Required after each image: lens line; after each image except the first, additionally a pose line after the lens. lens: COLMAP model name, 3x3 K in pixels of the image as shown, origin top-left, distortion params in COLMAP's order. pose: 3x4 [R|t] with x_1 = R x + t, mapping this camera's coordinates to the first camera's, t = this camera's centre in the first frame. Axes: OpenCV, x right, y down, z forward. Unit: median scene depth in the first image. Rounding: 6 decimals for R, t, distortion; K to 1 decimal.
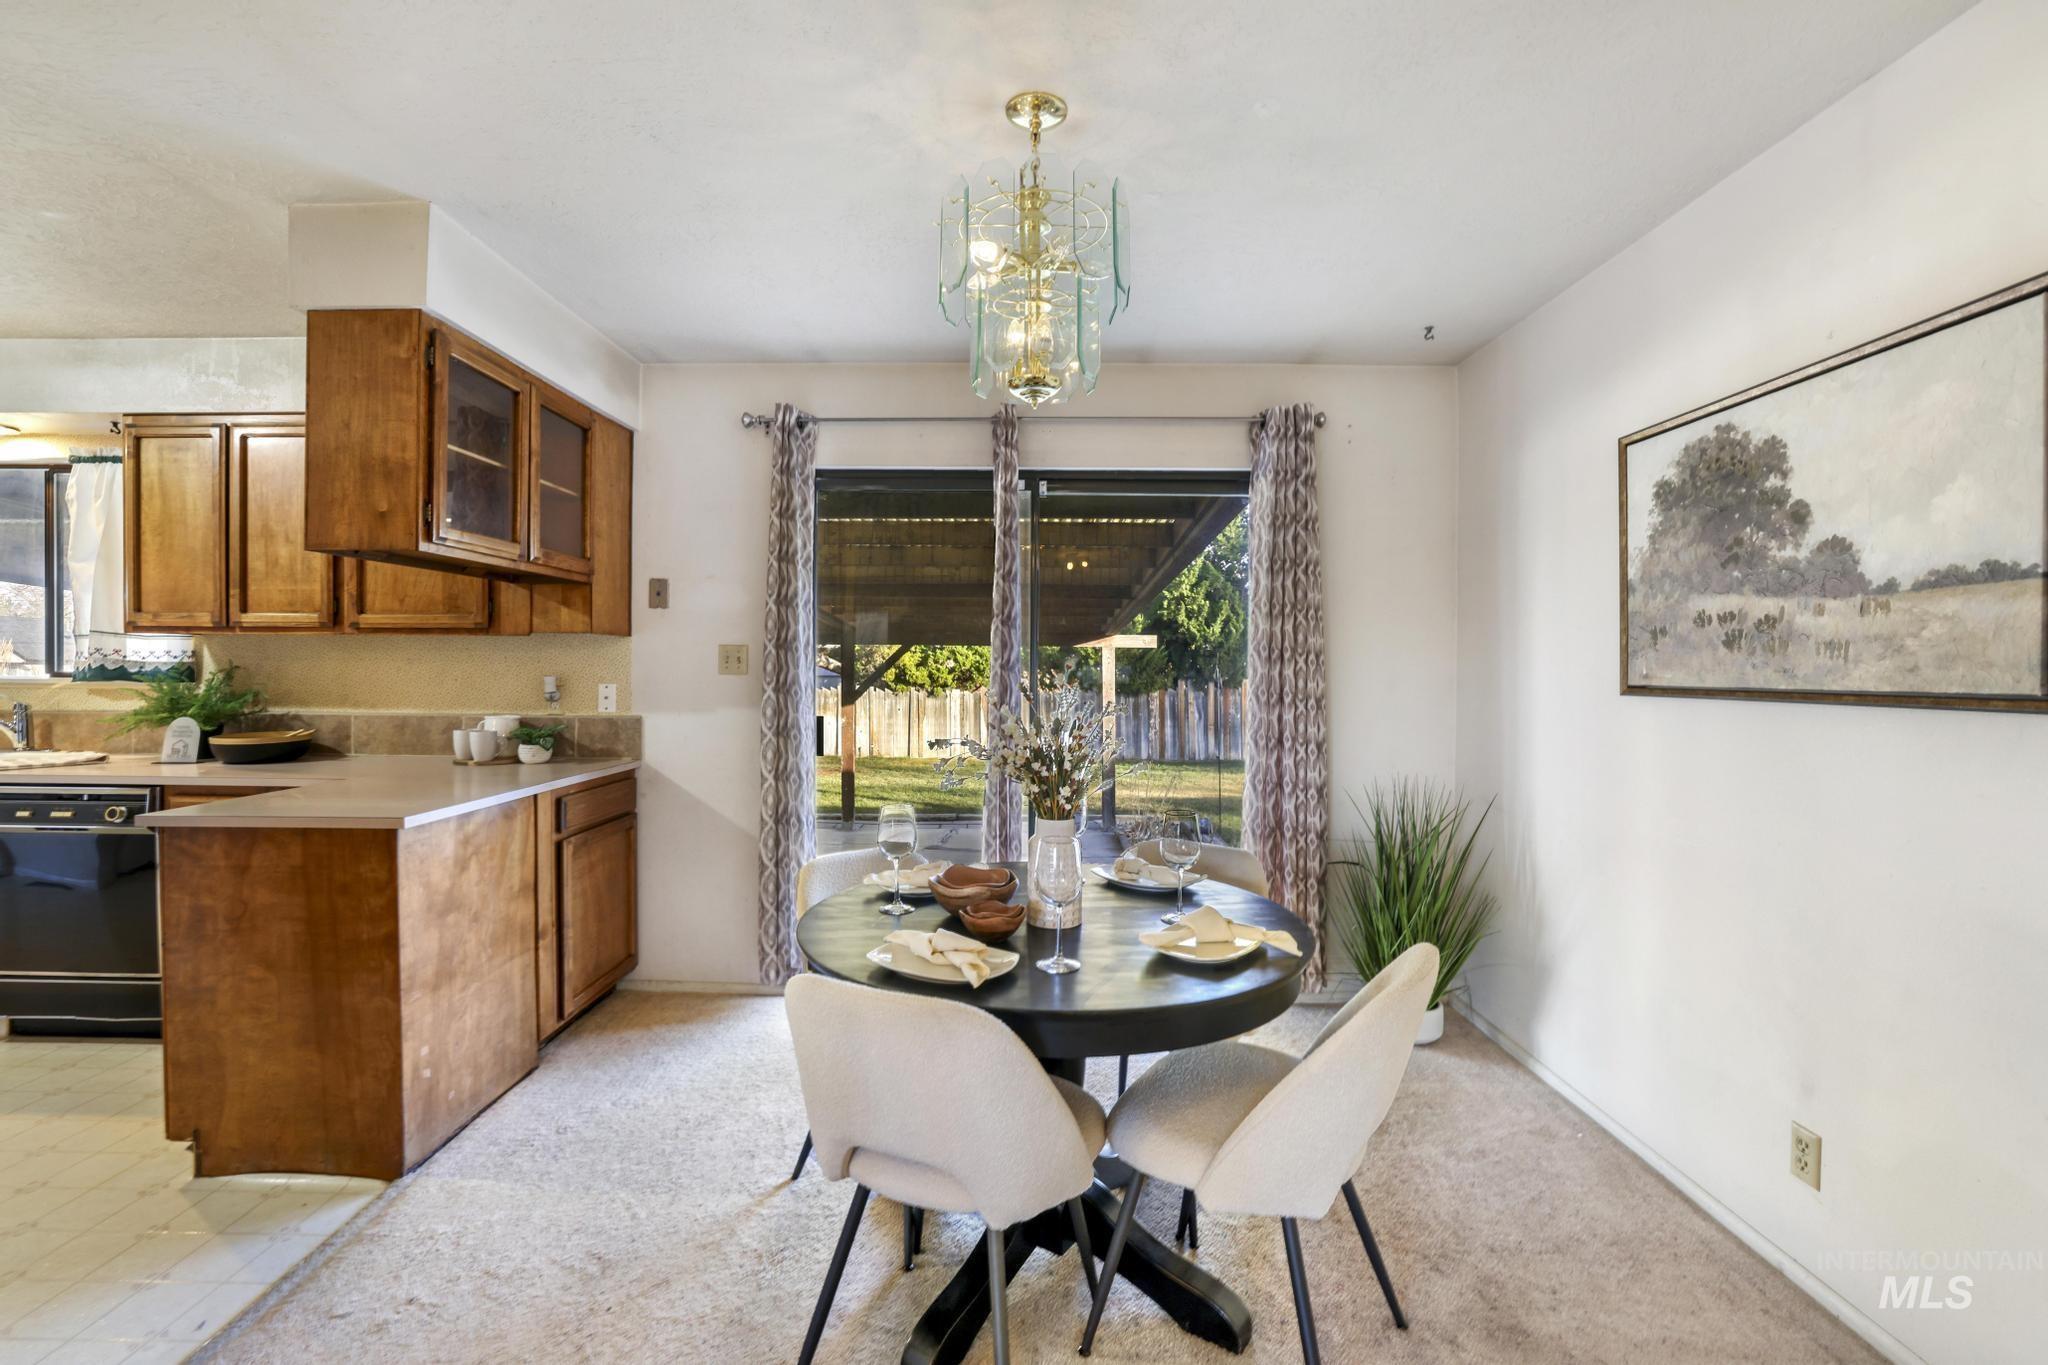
lens RADIAL K [[890.2, 0, 1016.1], [0, 890.2, 674.6], [0, 0, 1]] dist [-0.035912, 0.012099]
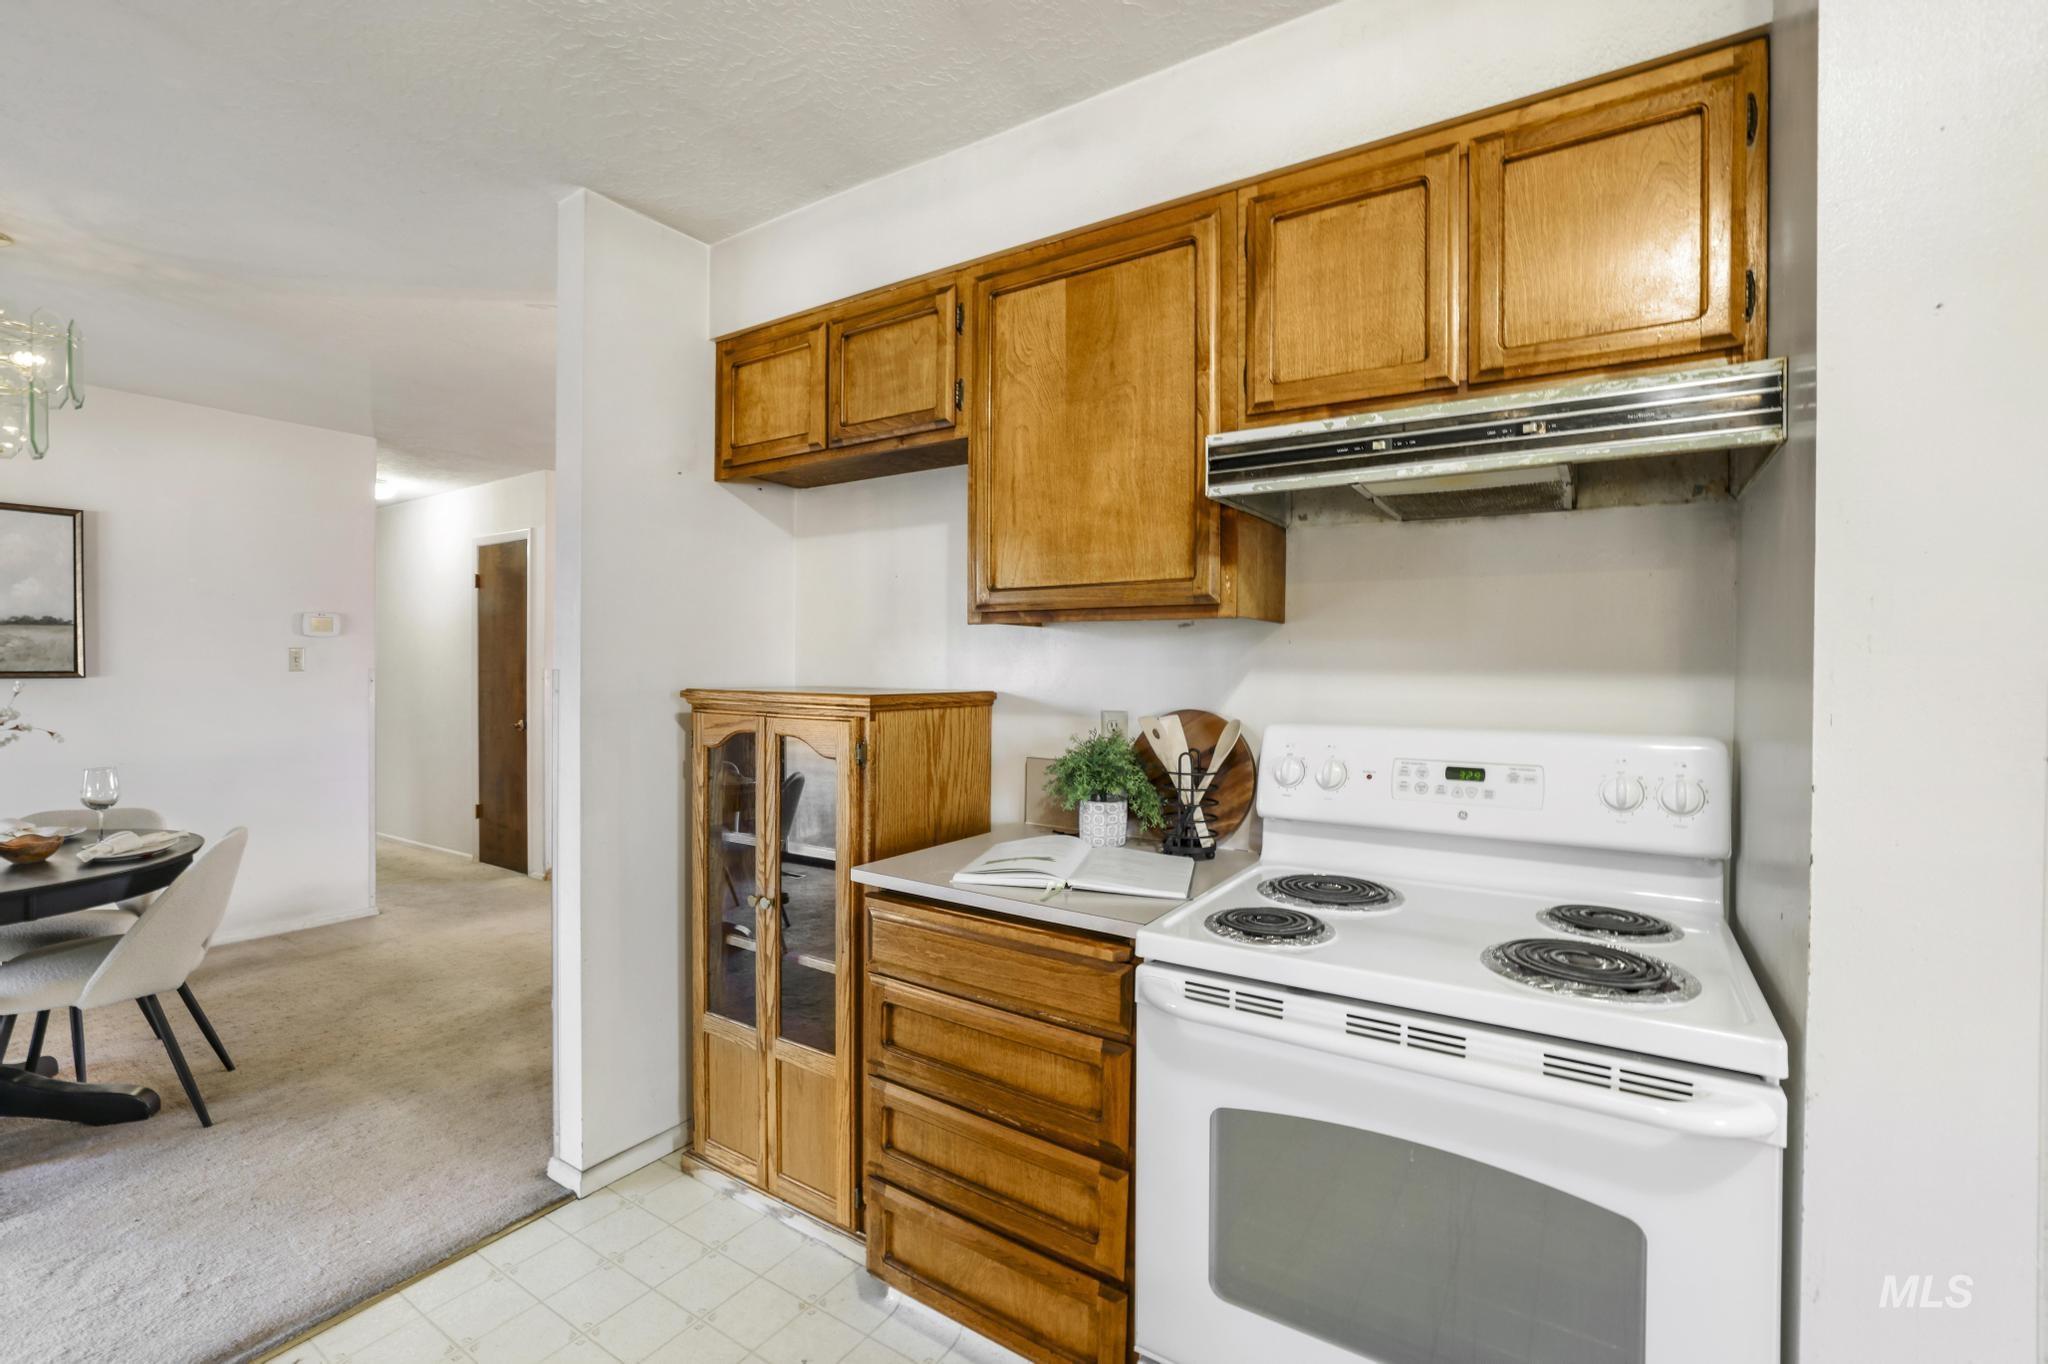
lens RADIAL K [[890.2, 0, 1016.1], [0, 890.2, 674.1], [0, 0, 1]] dist [-0.035912, 0.012099]
pose [[-0.846872, -0.017595, 0.531506, -1.838664], [-0.006448, 0.999719, 0.022821, -0.031298], [-0.531758, 0.015900, -0.846747, 1.201260]]
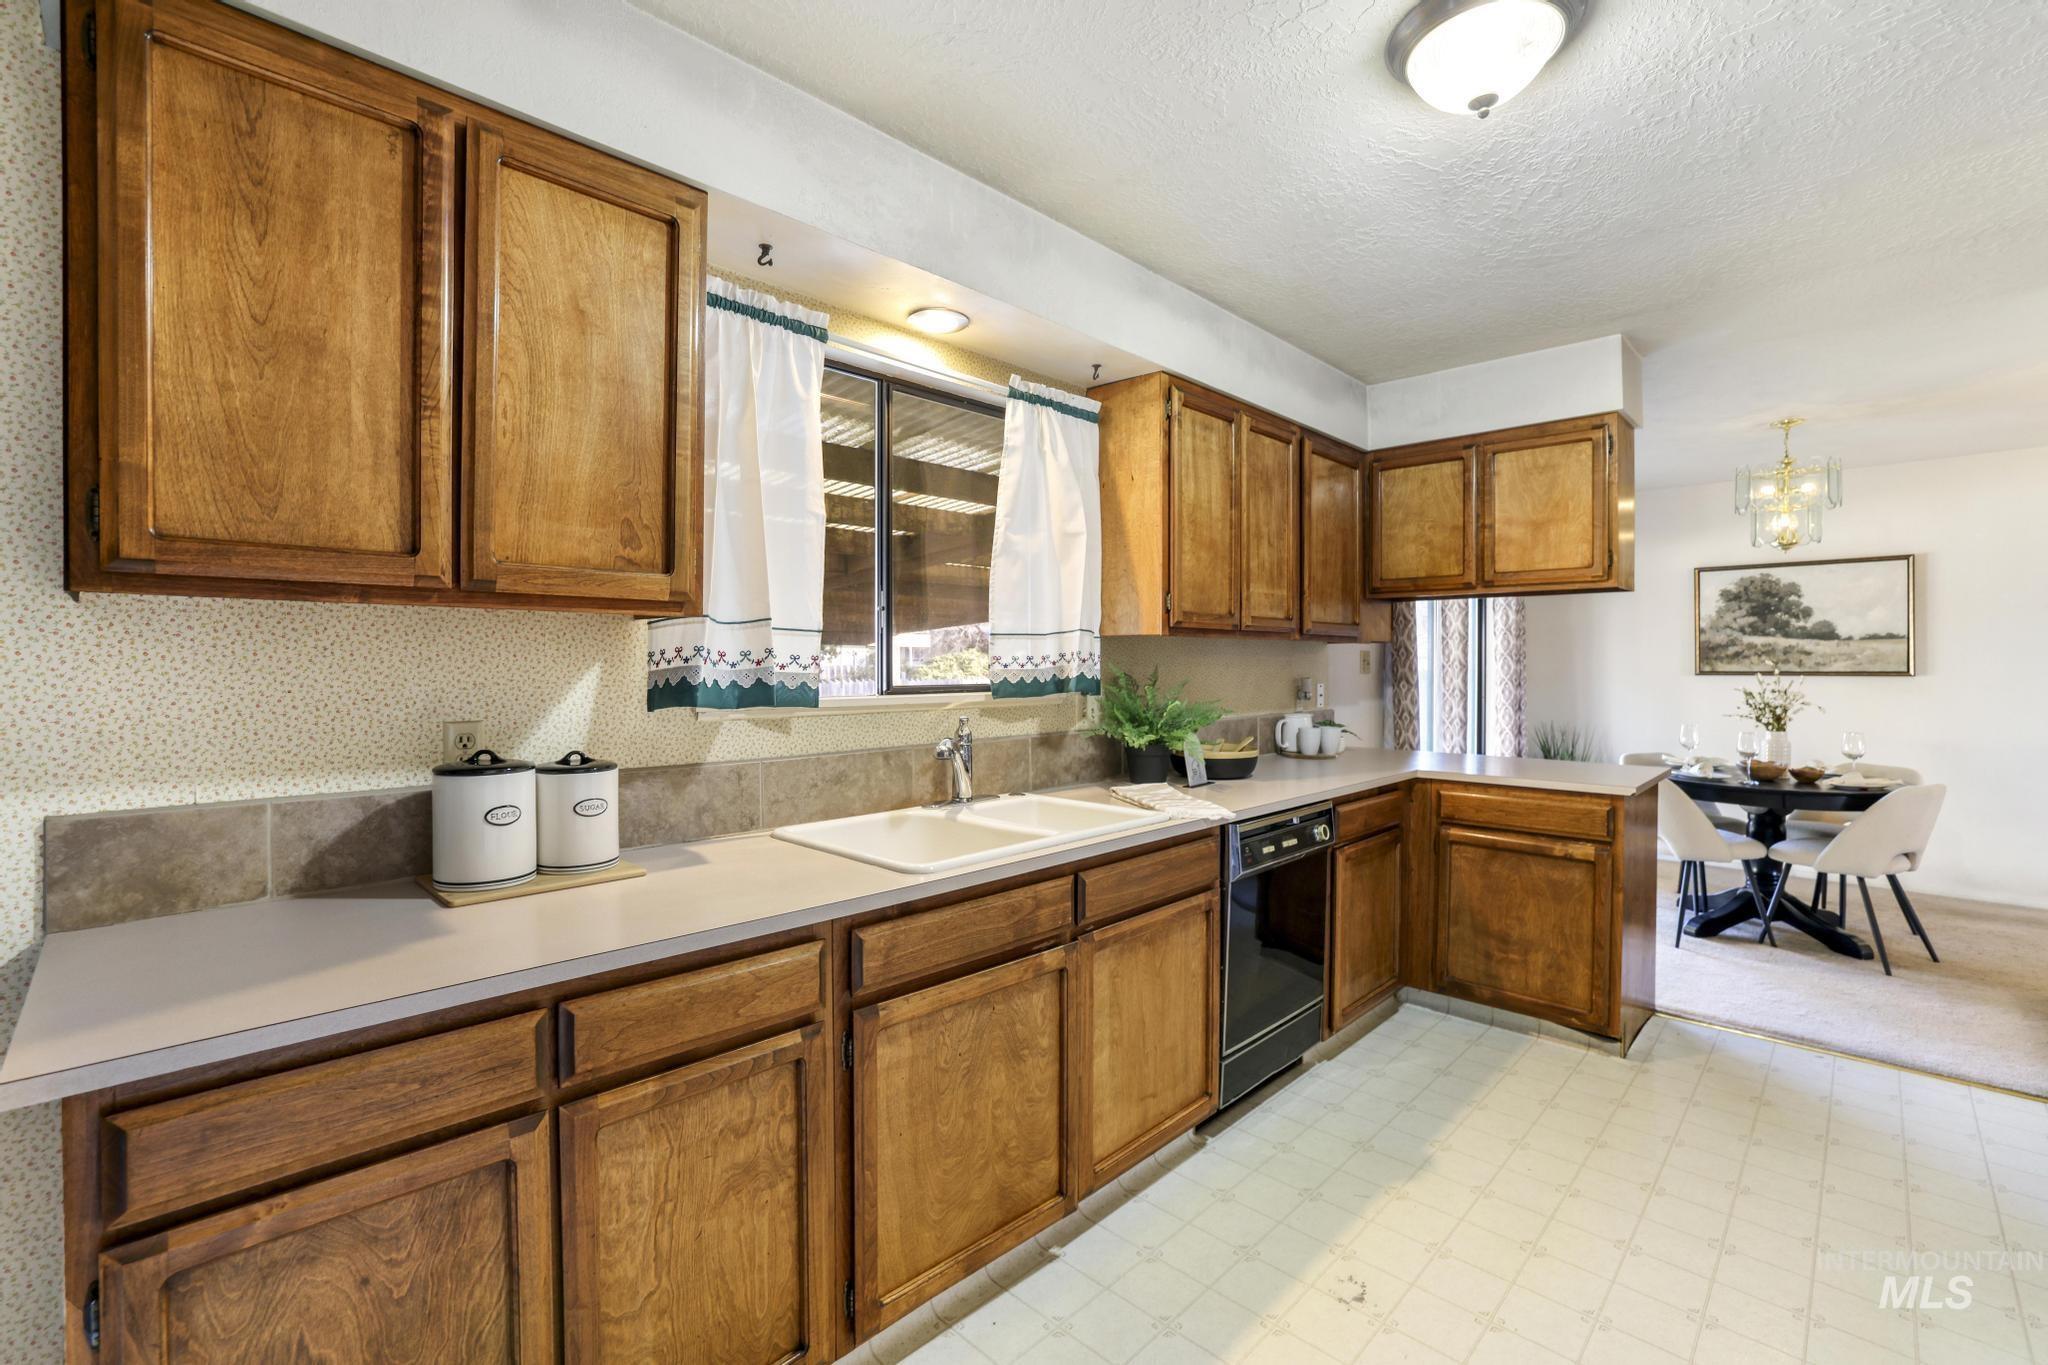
lens RADIAL K [[890.2, 0, 1016.1], [0, 890.2, 674.6], [0, 0, 1]] dist [-0.035912, 0.012099]
pose [[0.689815, -0.015764, 0.723814, -2.817853], [0.012148, 0.999874, 0.010199, -0.031022], [-0.723884, 0.001758, 0.689920, 0.839832]]
